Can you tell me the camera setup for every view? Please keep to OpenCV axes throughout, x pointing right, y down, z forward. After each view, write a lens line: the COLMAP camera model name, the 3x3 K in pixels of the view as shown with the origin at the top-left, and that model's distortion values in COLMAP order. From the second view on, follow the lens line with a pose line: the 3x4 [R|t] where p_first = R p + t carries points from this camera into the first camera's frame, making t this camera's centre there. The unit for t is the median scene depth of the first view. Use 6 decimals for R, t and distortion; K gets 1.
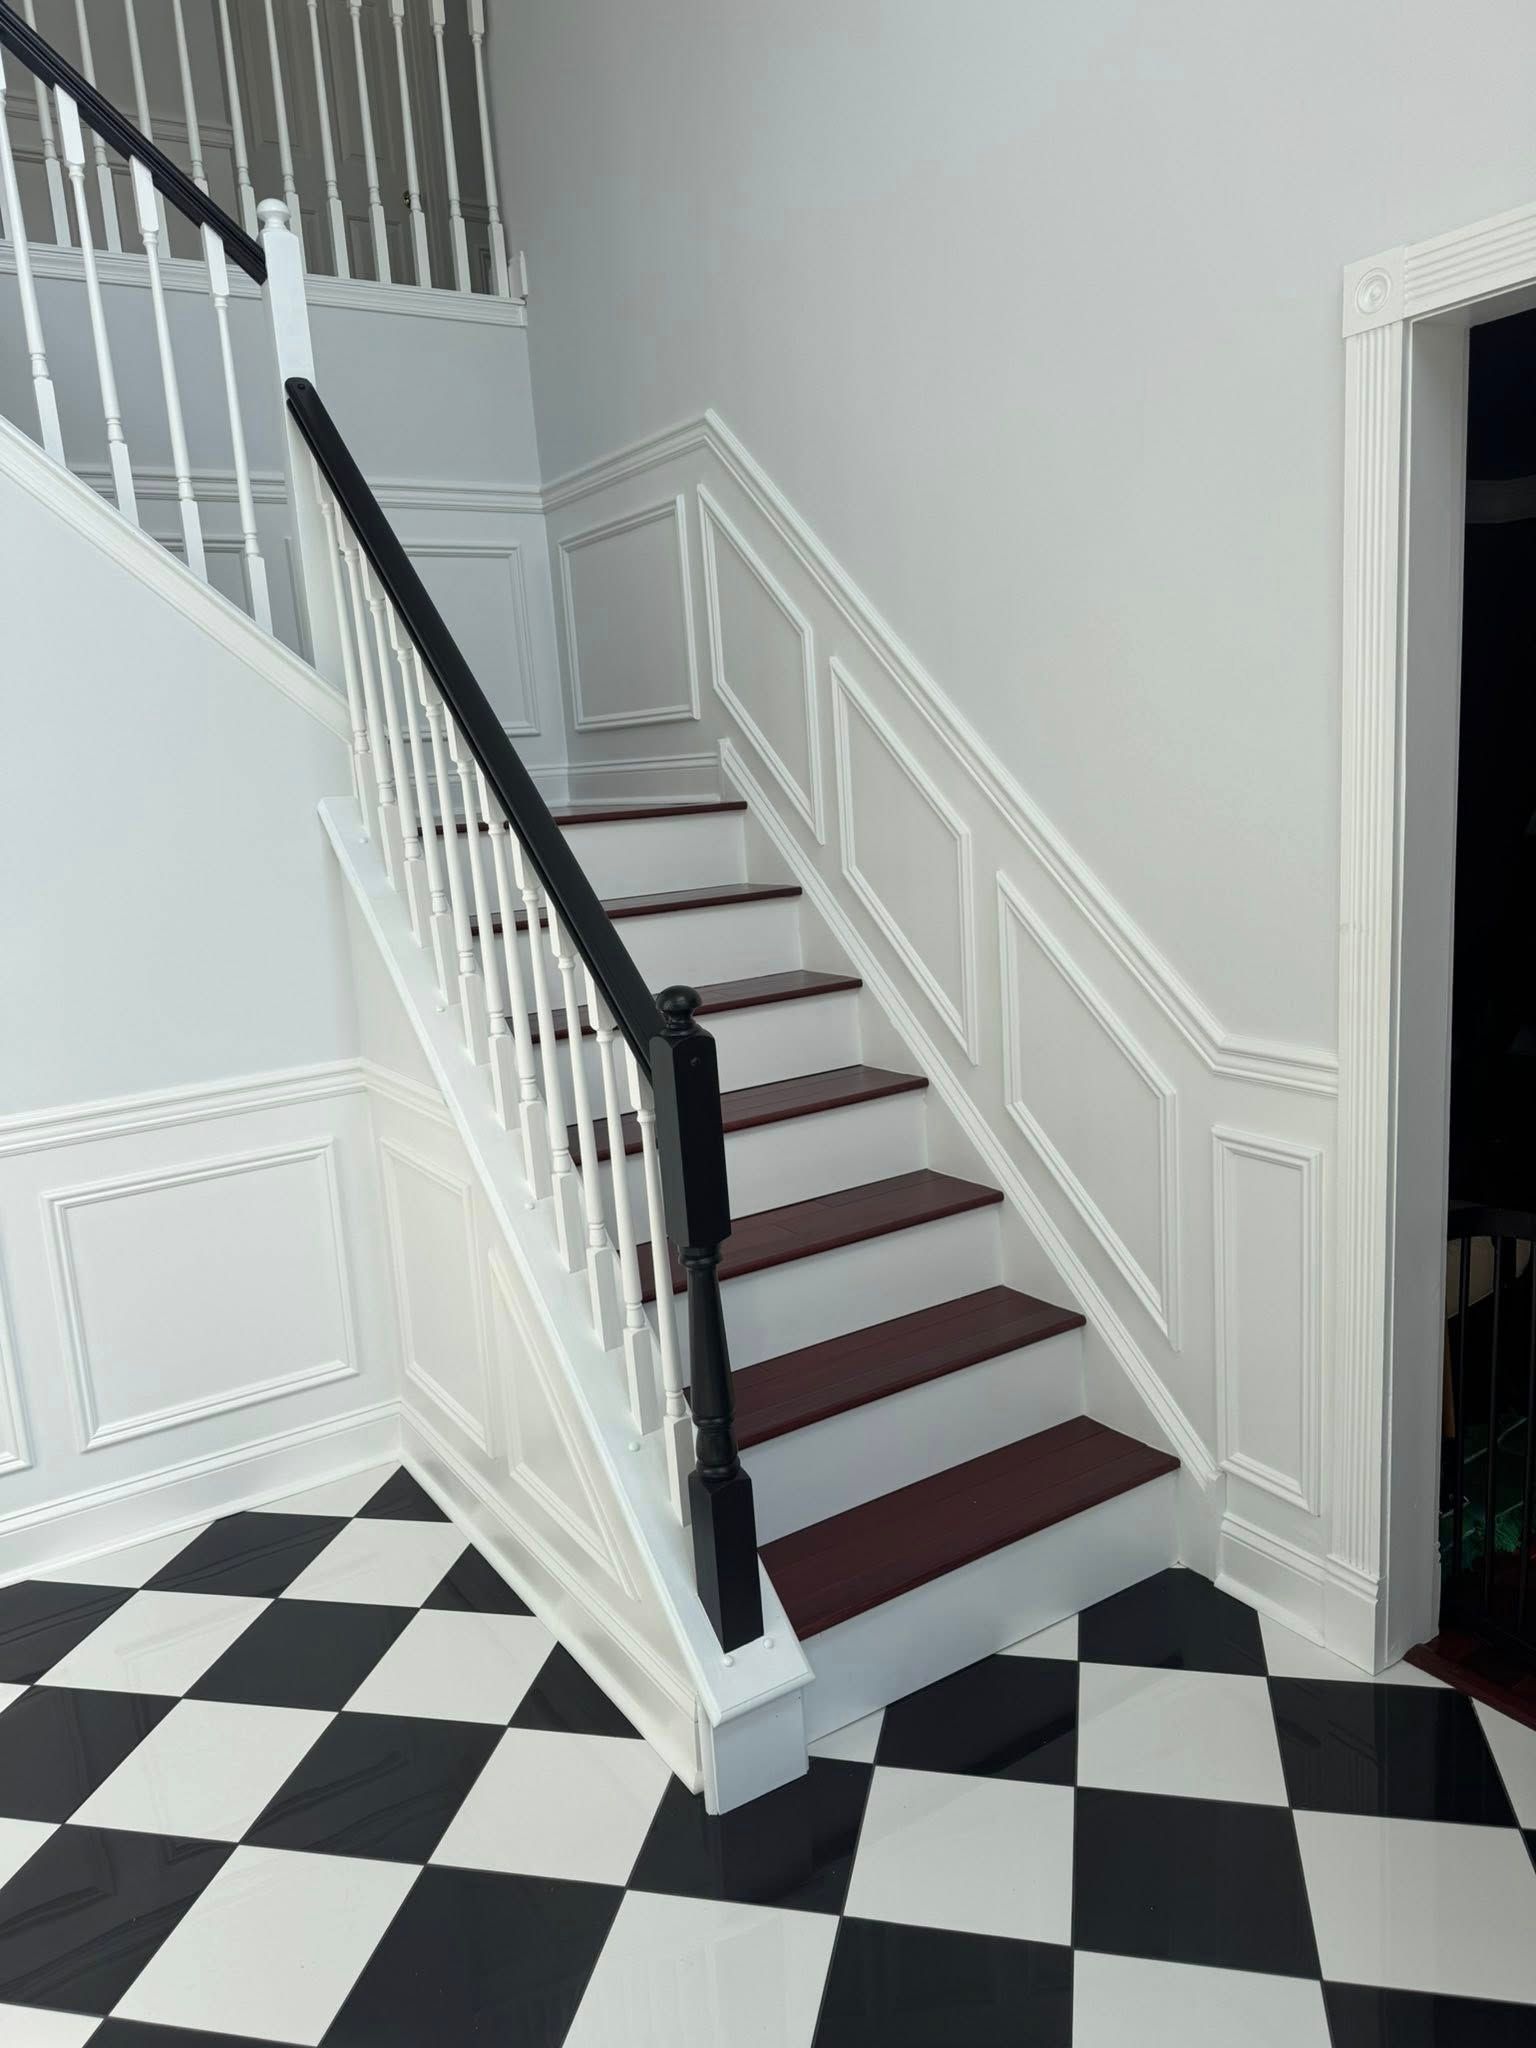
lens RADIAL K [[1426.2, 0, 772.6], [0, 1426.2, 1024.4], [0, 0, 1]] dist [-0.012358, -0.018959]
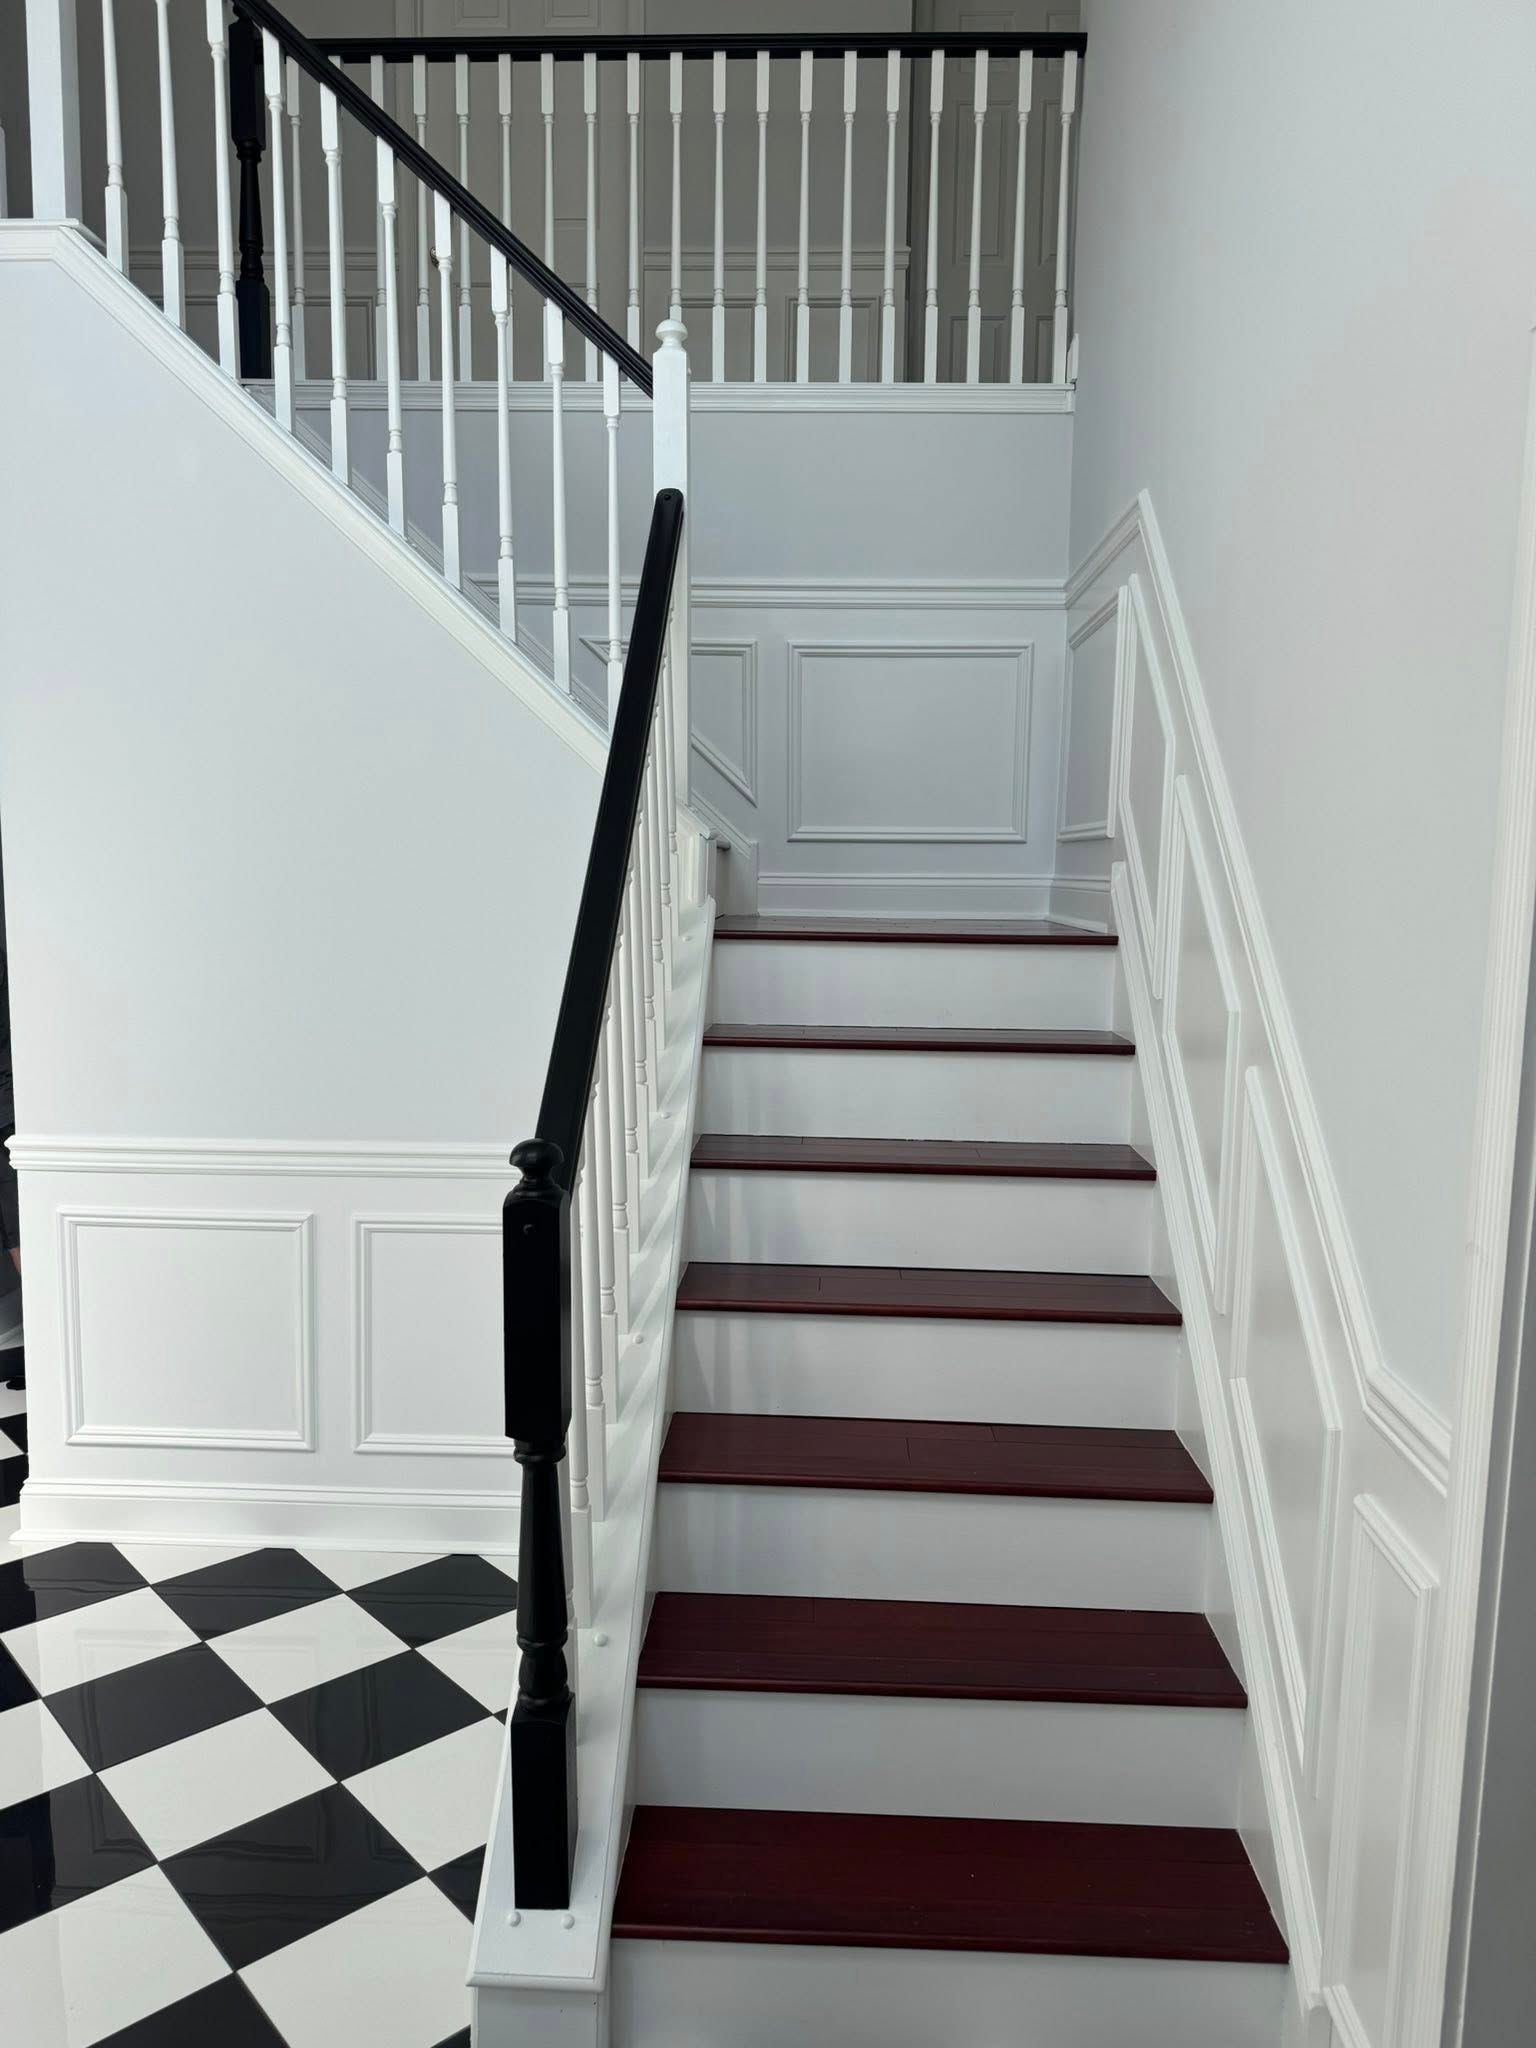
lens RADIAL K [[1423.2, 0, 767.6], [0, 1423.2, 1031.1], [0, 0, 1]] dist [-0.005835, -0.001797]
pose [[0.807816, 0.138259, -0.572990, 0.369954], [-0.174983, 0.984529, -0.009135, -0.069244], [0.562862, 0.107643, 0.819512, 0.240753]]
